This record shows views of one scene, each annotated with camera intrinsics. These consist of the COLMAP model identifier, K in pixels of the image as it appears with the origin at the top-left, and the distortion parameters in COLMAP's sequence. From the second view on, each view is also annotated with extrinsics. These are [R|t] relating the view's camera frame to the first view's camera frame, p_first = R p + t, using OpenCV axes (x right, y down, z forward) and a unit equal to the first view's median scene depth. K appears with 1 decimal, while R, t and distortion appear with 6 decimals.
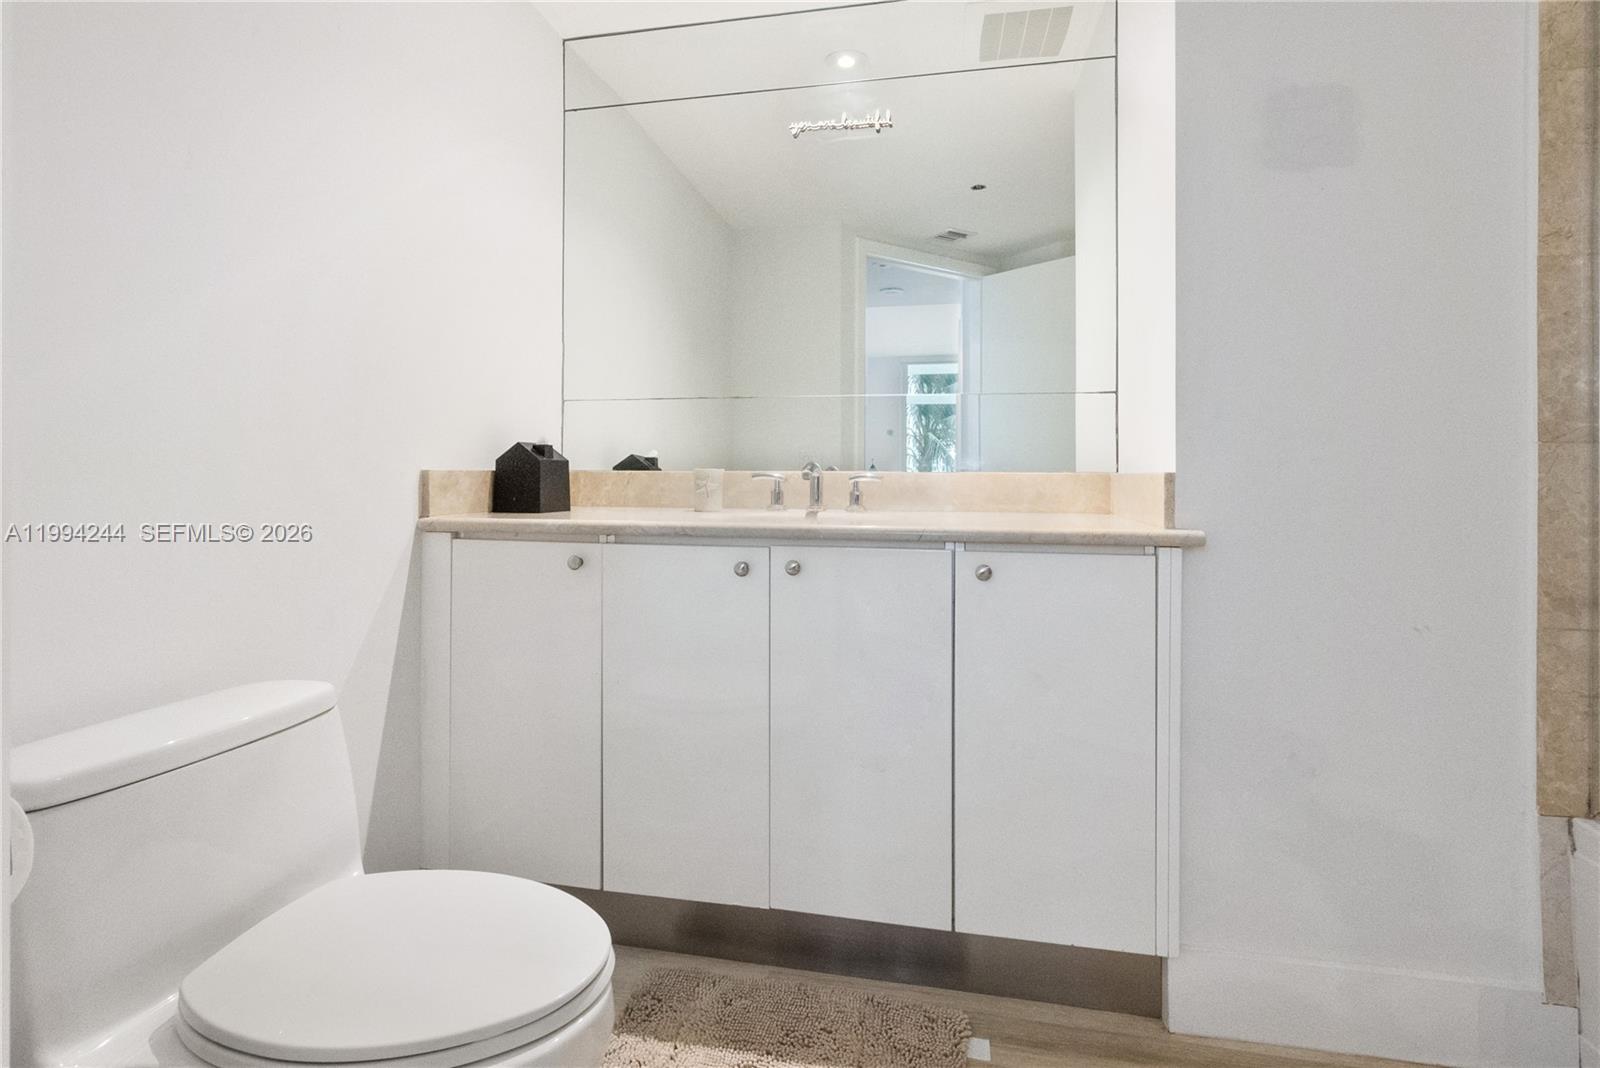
lens RADIAL K [[753.6, 0, 799.6], [0, 753.6, 456.4], [0, 0, 1]] dist [-0.001179, 0.001314]
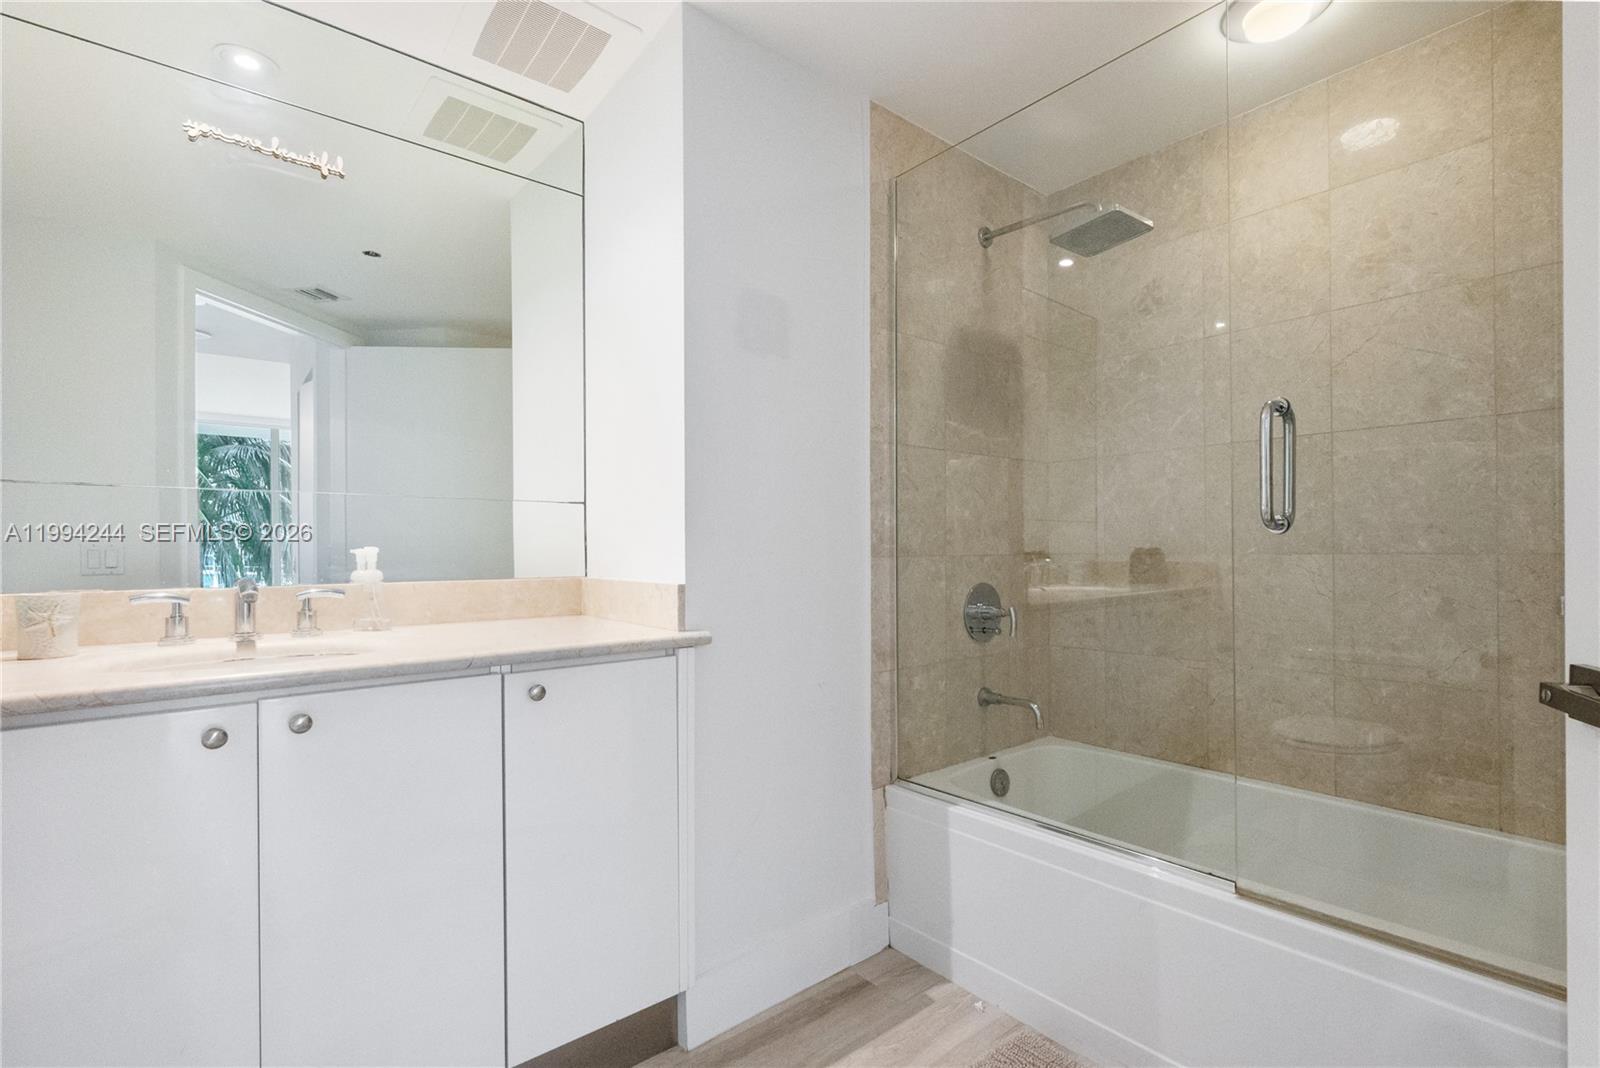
lens RADIAL K [[729.6, 0, 800.0], [0, 729.6, 534.0], [0, 0, 1]] dist [-0.001220, 0.000329]
pose [[0.637320, 0.007187, 0.770565, -0.283606], [-0.007279, 0.999968, -0.003306, -0.056003], [-0.770565, -0.003502, 0.637352, 0.117207]]
